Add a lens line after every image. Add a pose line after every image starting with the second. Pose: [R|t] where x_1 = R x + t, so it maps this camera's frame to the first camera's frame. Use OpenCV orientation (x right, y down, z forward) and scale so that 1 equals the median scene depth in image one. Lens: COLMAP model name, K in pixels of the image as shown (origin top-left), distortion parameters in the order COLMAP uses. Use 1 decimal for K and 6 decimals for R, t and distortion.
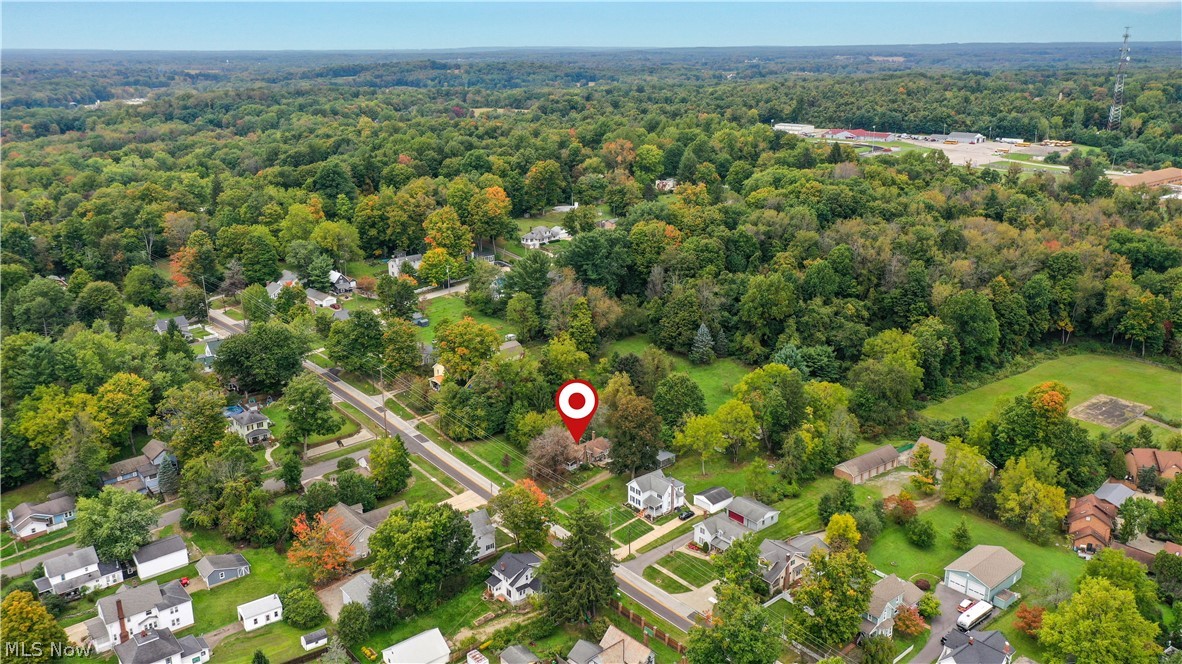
lens RADIAL K [[939.6, 0, 587.2], [0, 939.6, 331.7], [0, 0, 1]] dist [0.020367, -0.003869]
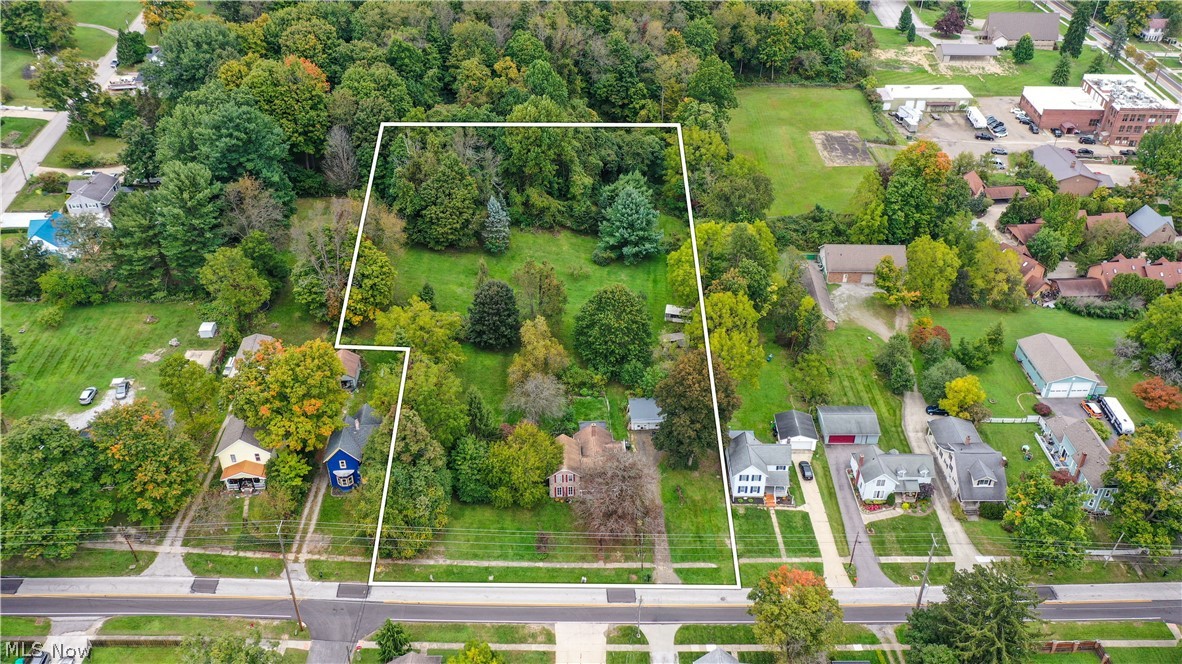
lens RADIAL K [[939.6, 0, 593.0], [0, 939.6, 326.6], [0, 0, 1]] dist [0.020367, -0.003869]
pose [[0.634779, -0.422006, 0.647277, -0.393669], [0.227555, 0.902636, 0.365331, -0.195273], [-0.738427, -0.084613, 0.669004, 0.589495]]
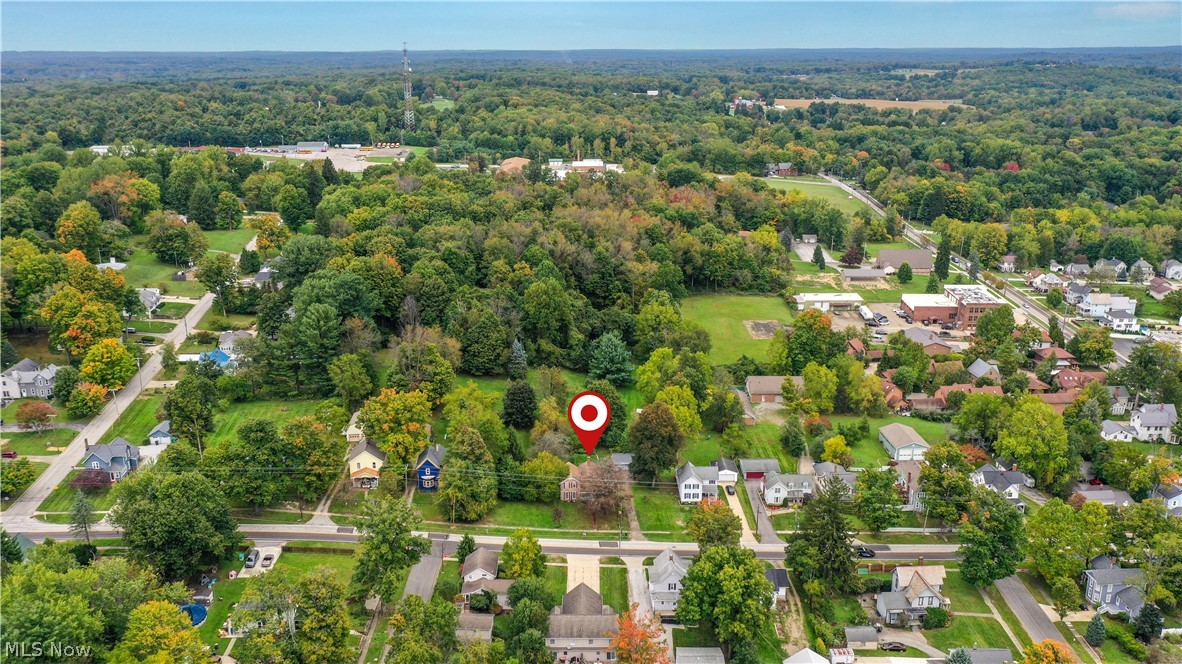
lens RADIAL K [[939.6, 0, 594.5], [0, 939.6, 335.7], [0, 0, 1]] dist [0.020367, -0.003869]
pose [[0.617727, -0.226073, 0.753196, -0.719055], [0.229734, 0.967883, 0.102098, -0.118378], [-0.752088, 0.109966, 0.649824, 0.353009]]
